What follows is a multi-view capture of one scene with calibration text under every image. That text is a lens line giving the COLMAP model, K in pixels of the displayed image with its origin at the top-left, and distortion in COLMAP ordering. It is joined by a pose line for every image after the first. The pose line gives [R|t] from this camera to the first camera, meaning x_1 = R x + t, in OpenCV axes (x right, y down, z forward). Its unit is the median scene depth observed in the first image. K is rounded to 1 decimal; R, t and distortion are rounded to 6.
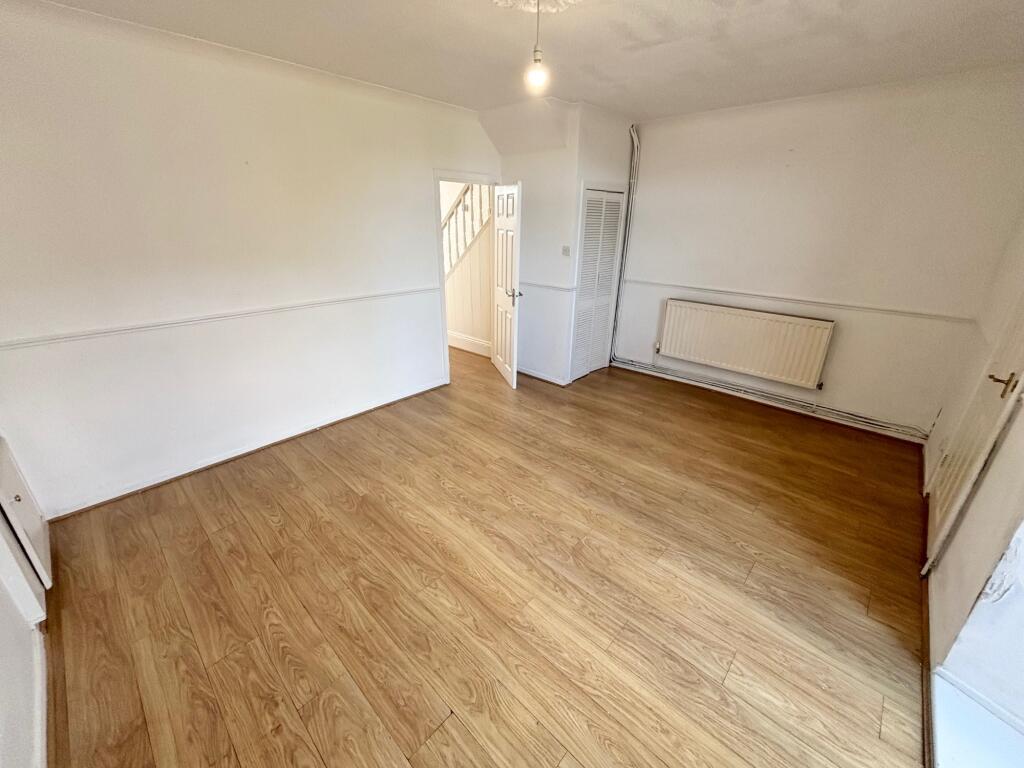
lens RADIAL K [[409.5, 0, 507.8], [0, 409.5, 380.4], [0, 0, 1]] dist [-0.003181, -0.000538]
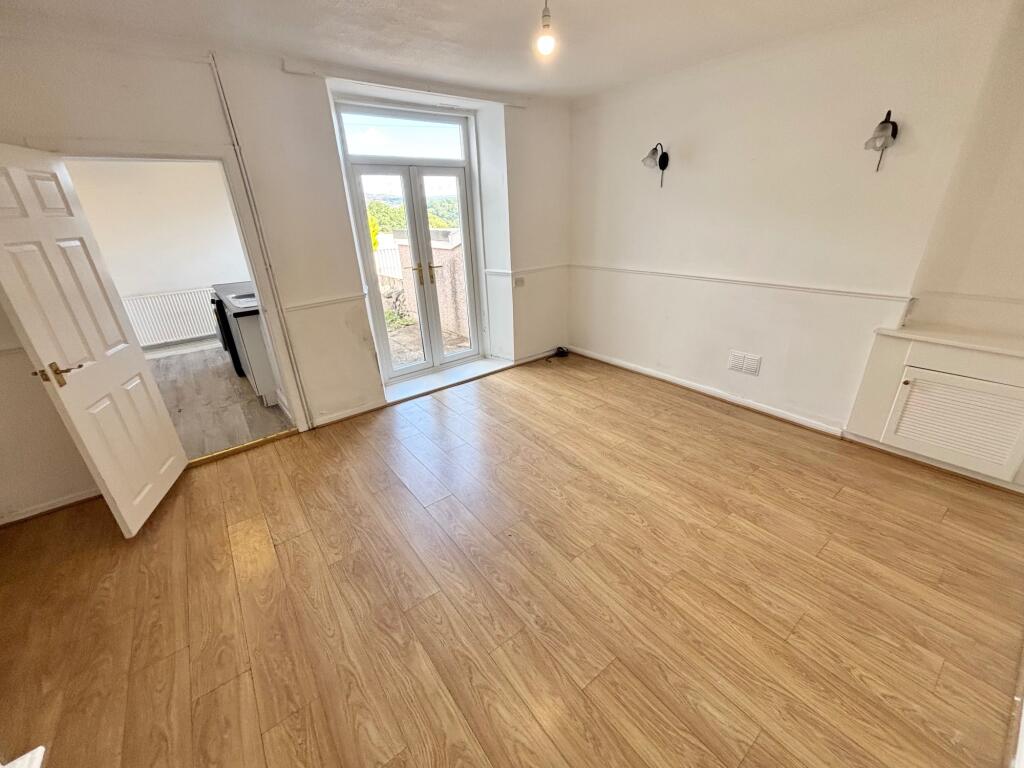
lens RADIAL K [[409.5, 0, 510.4], [0, 409.5, 381.2], [0, 0, 1]] dist [-0.003181, -0.000538]
pose [[-0.987093, -0.036339, 0.155970, -0.012615], [0.084593, 0.708649, 0.700472, -0.593142], [-0.135982, 0.704625, -0.696429, 1.519808]]
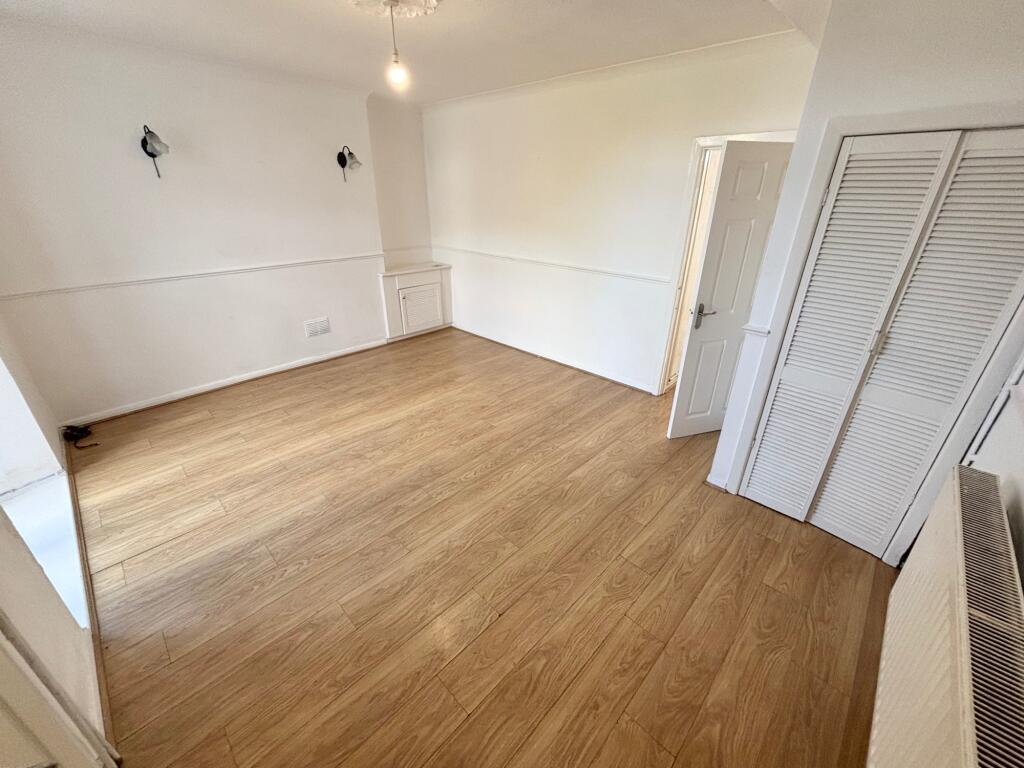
lens RADIAL K [[409.5, 0, 514.7], [0, 409.5, 381.1], [0, 0, 1]] dist [-0.003181, -0.000538]
pose [[-0.006969, 0.412275, -0.911033, 1.069341], [-0.381675, 0.840985, 0.383496, -0.400115], [0.924270, 0.350391, 0.151494, 1.009846]]
